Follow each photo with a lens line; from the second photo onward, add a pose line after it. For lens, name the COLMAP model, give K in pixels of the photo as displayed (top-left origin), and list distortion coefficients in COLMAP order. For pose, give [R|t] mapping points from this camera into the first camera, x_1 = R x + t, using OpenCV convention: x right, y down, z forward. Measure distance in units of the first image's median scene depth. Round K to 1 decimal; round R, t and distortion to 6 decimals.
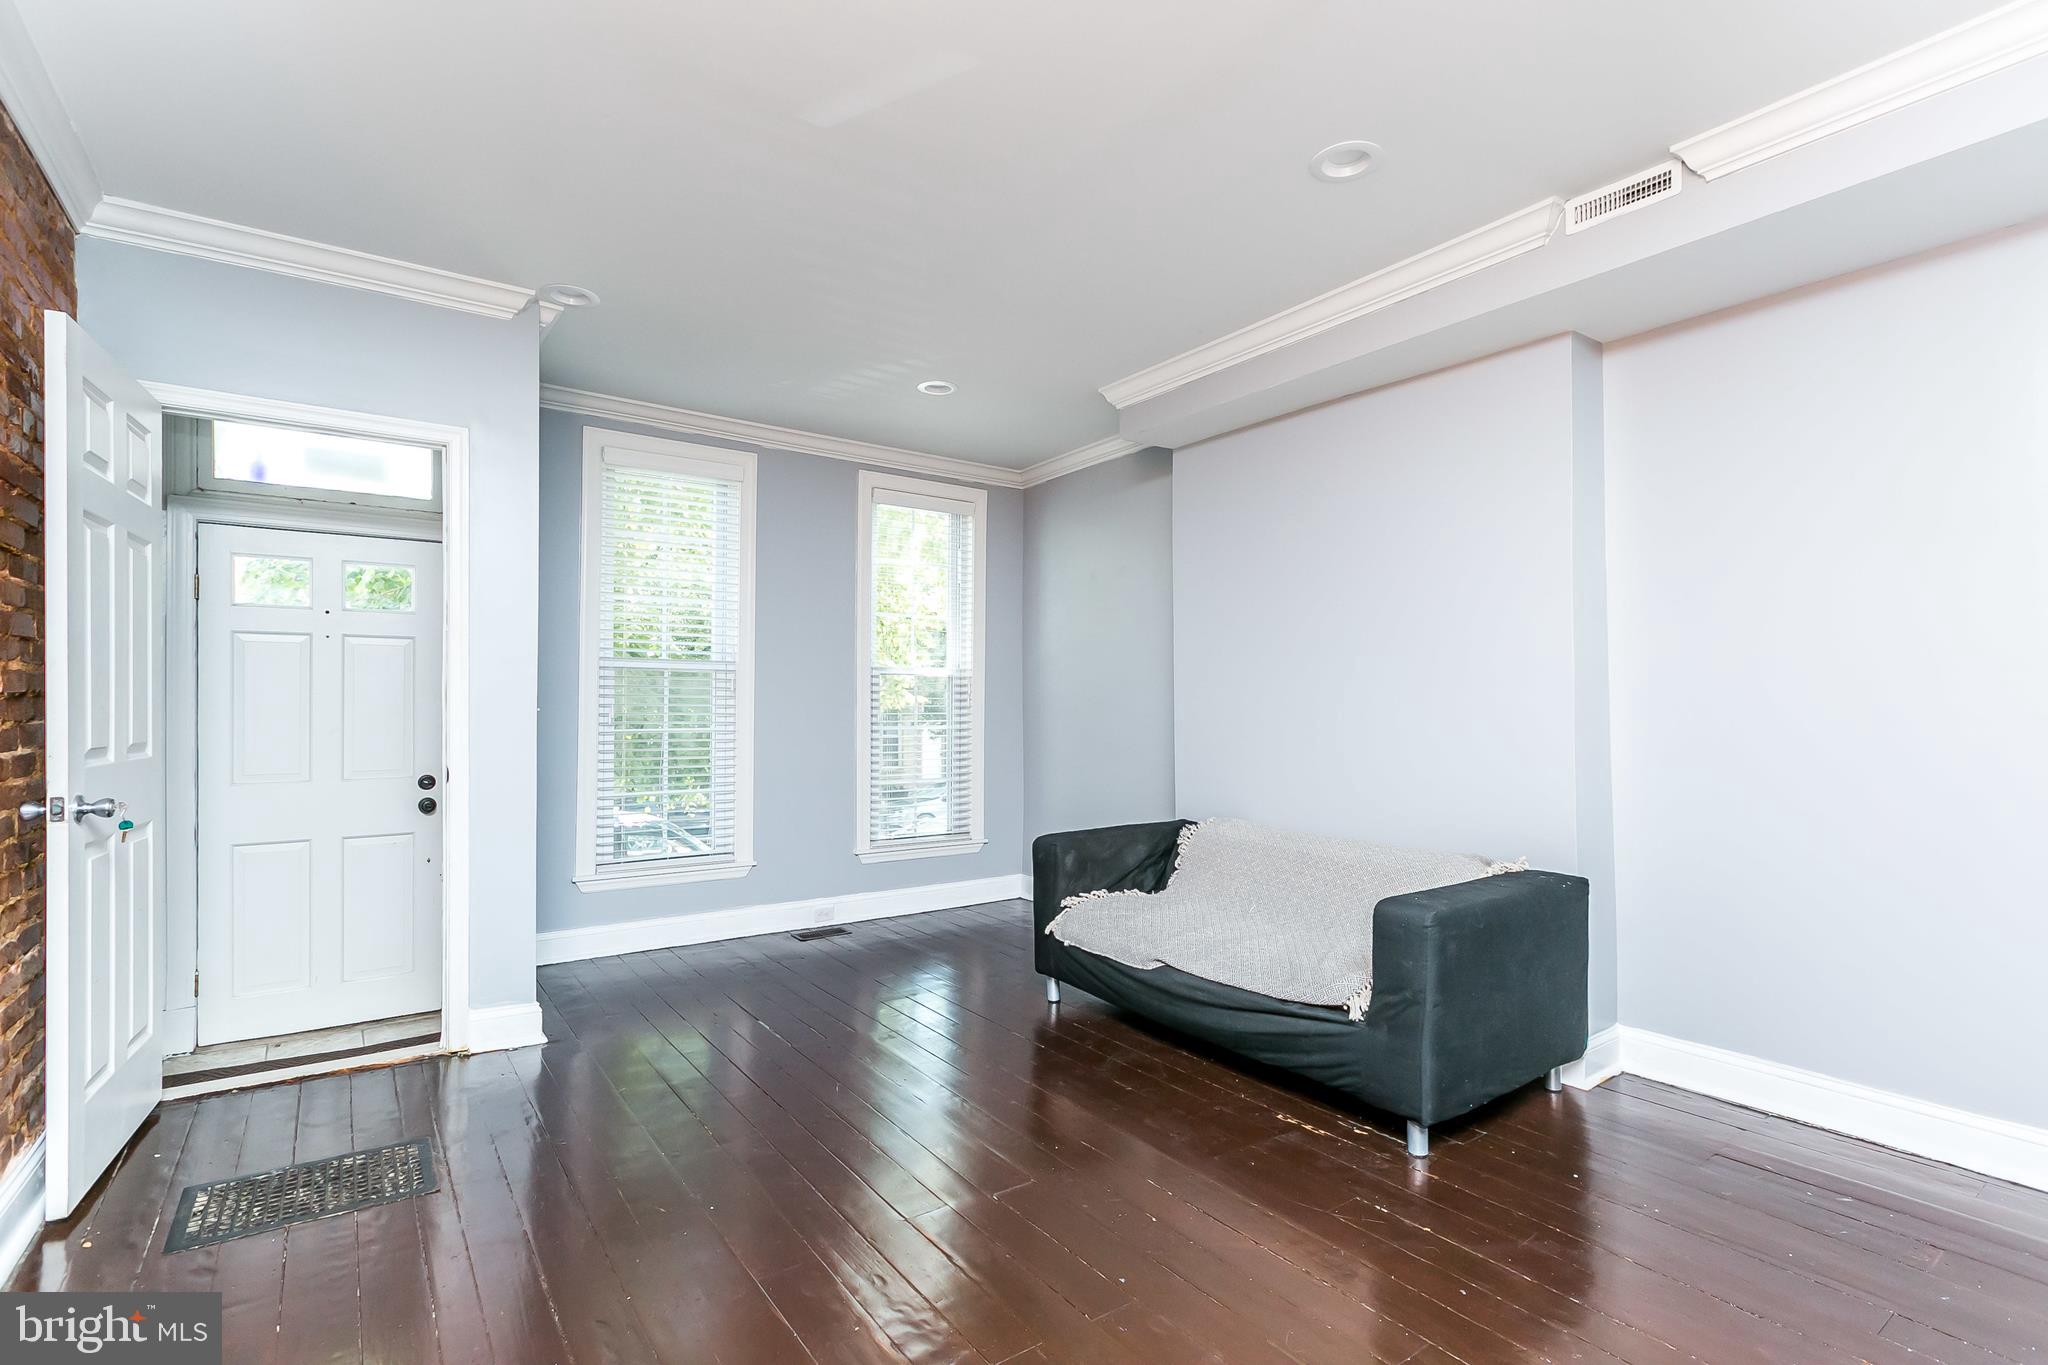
lens RADIAL K [[956.3, 0, 1015.5], [0, 956.3, 688.8], [0, 0, 1]] dist [-0.001686, -0.000328]
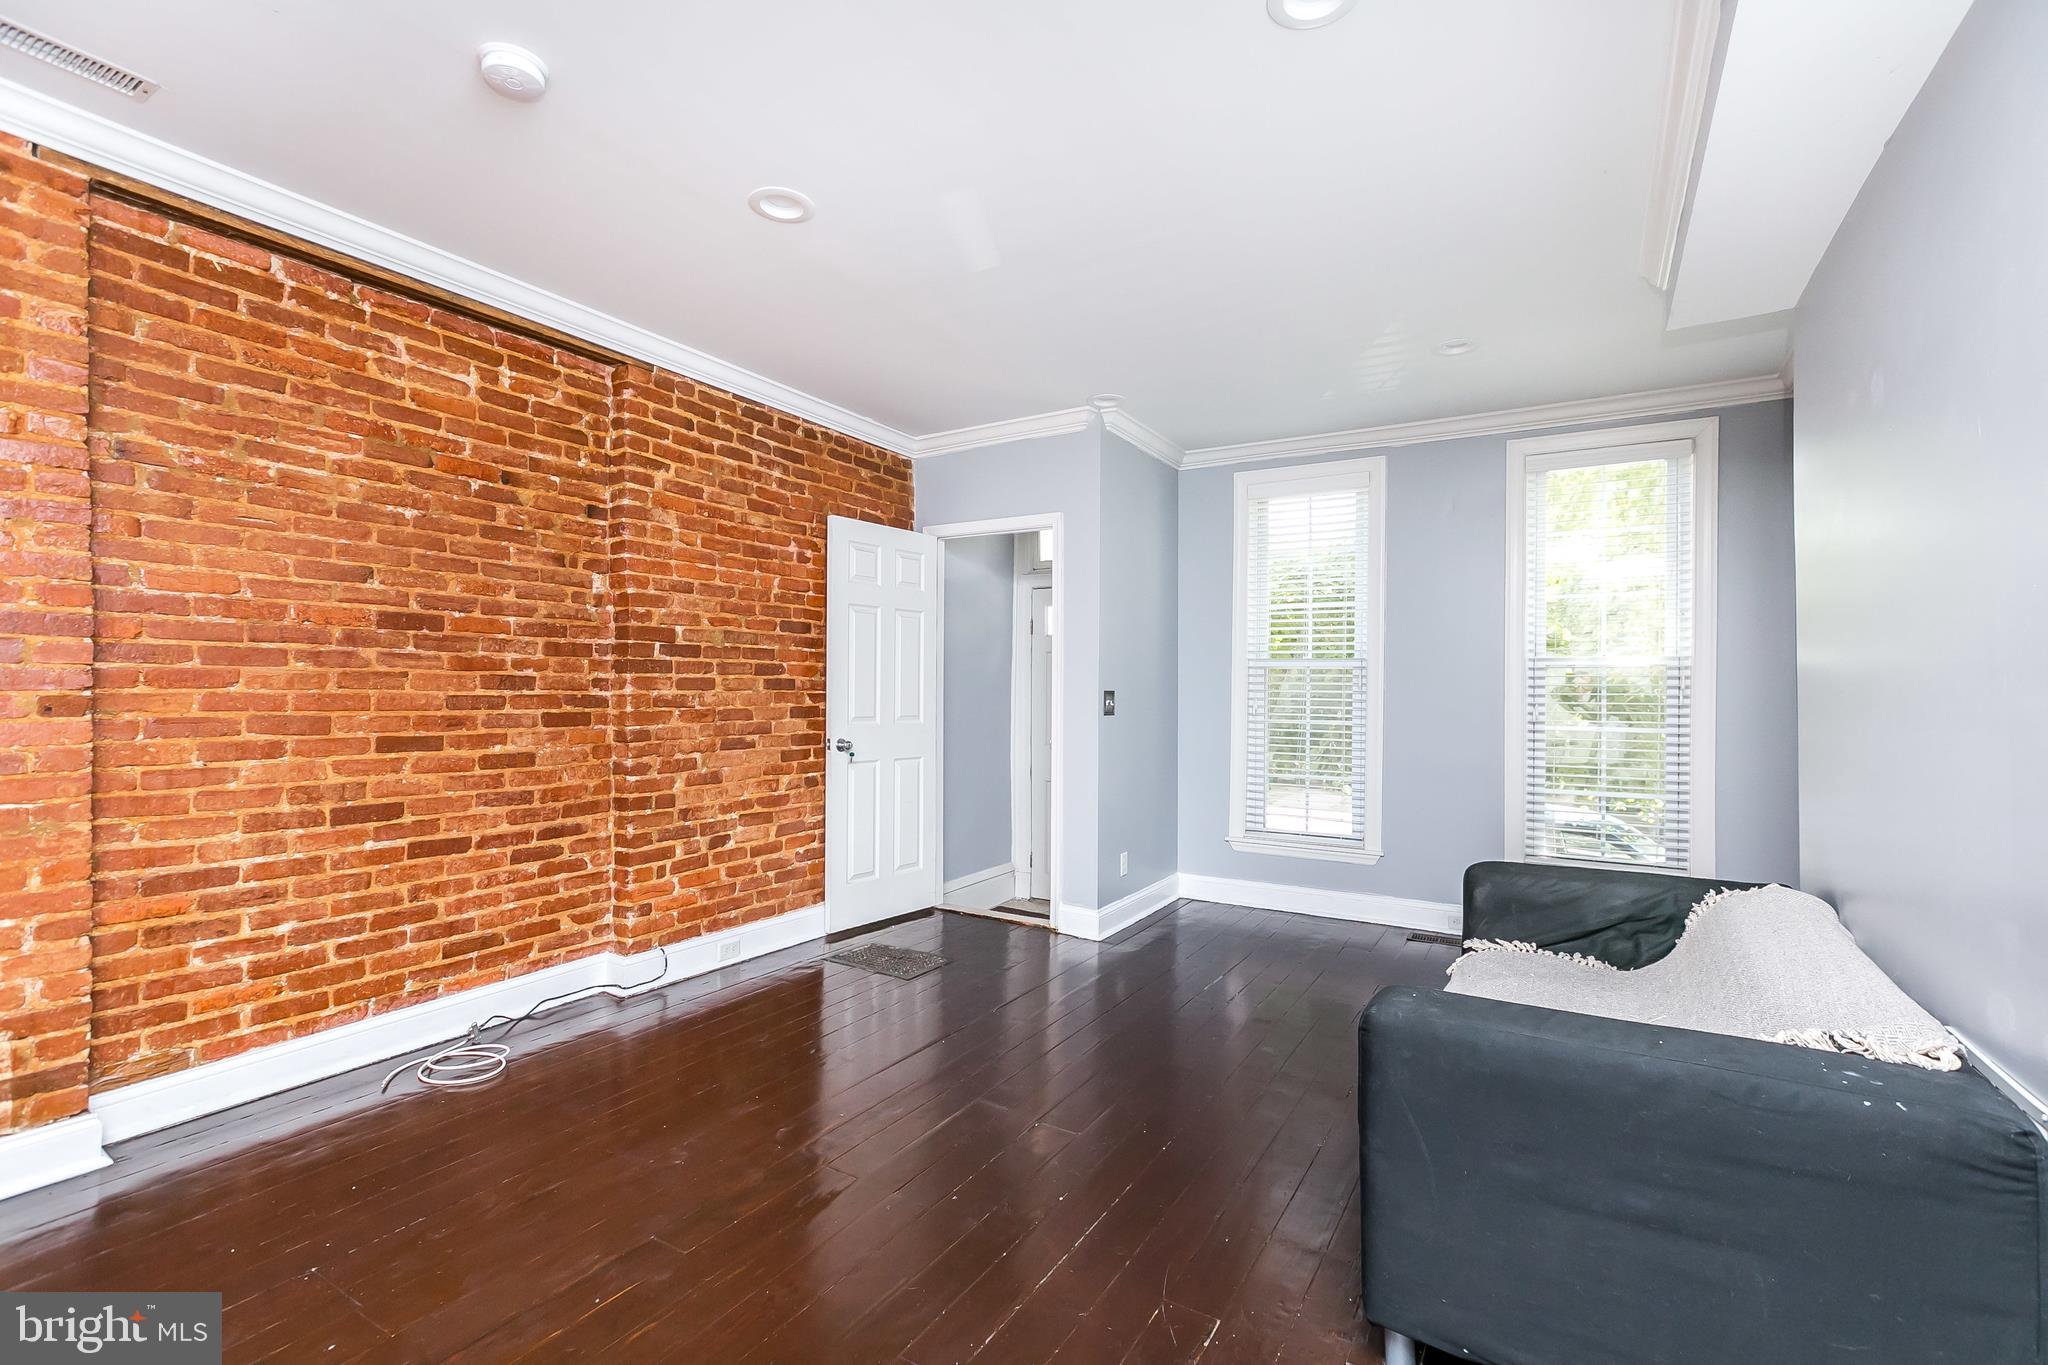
lens RADIAL K [[924.7, 0, 1026.6], [0, 924.7, 681.6], [0, 0, 1]] dist [0.000314, 0.000642]
pose [[0.399915, -0.005574, -0.916535, 0.581894], [0.007050, 0.999971, -0.003006, -0.003375], [0.916525, -0.005259, 0.399943, 0.303074]]
